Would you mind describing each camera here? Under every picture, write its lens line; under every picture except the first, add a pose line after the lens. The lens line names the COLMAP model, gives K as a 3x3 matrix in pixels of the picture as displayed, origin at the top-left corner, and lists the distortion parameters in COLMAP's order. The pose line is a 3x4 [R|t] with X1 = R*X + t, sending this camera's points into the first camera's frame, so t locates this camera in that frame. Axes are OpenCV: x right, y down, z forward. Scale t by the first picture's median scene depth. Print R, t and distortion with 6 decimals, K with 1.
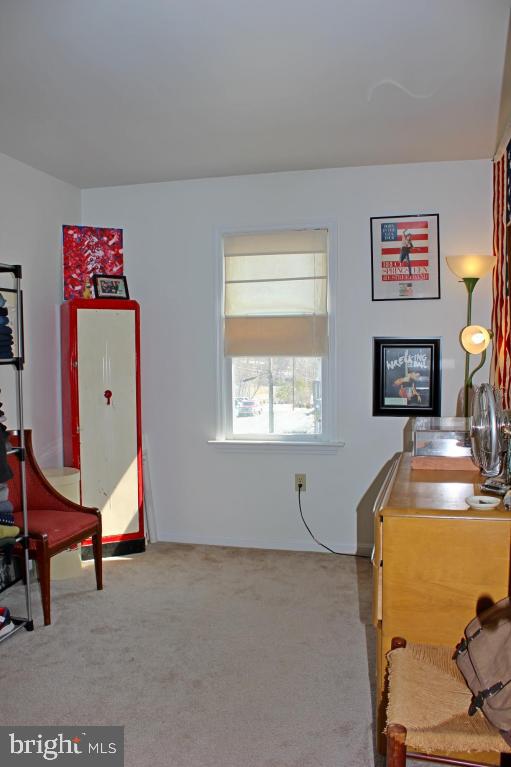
lens RADIAL K [[635.4, 0, 252.6], [0, 635.4, 388.8], [0, 0, 1]] dist [-0.158320, 0.129077]
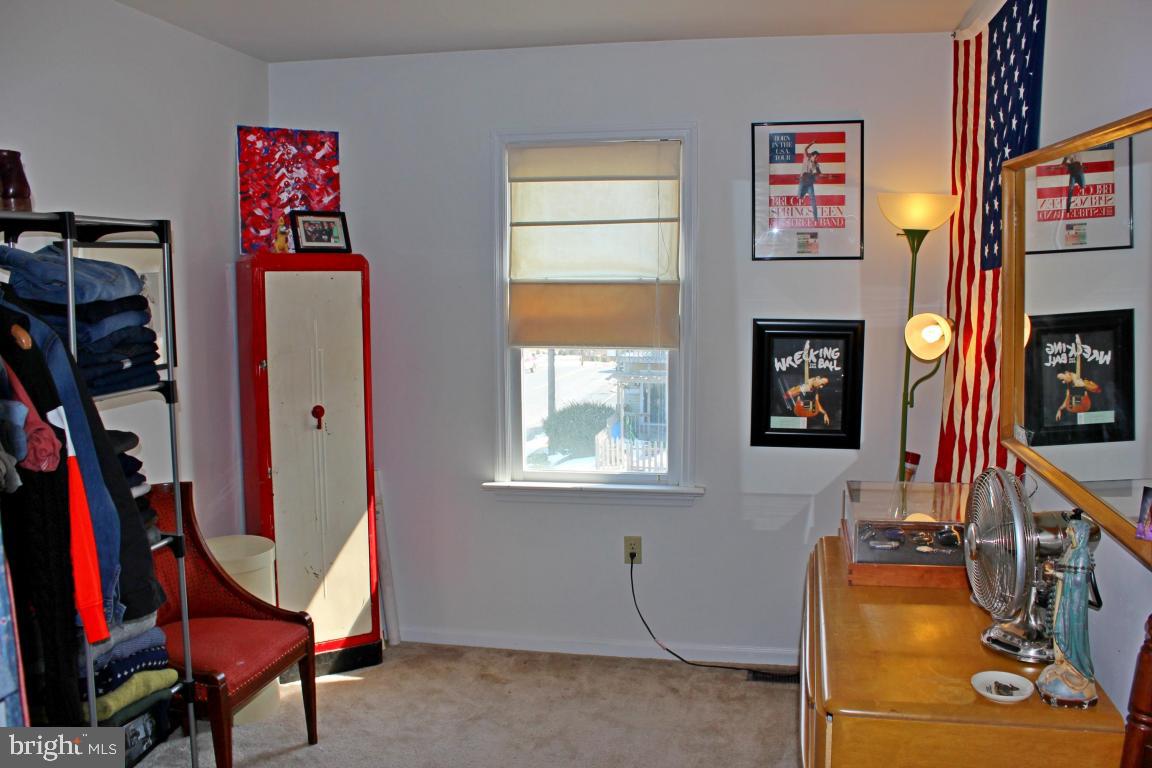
lens RADIAL K [[954.3, 0, 582.2], [0, 954.3, 373.6], [0, 0, 1]] dist [-0.158320, 0.129077]
pose [[0.997824, -0.001935, 0.065902, -0.037262], [-0.001102, 0.998940, 0.046028, -0.071696], [-0.065922, -0.046000, 0.996764, 0.085895]]
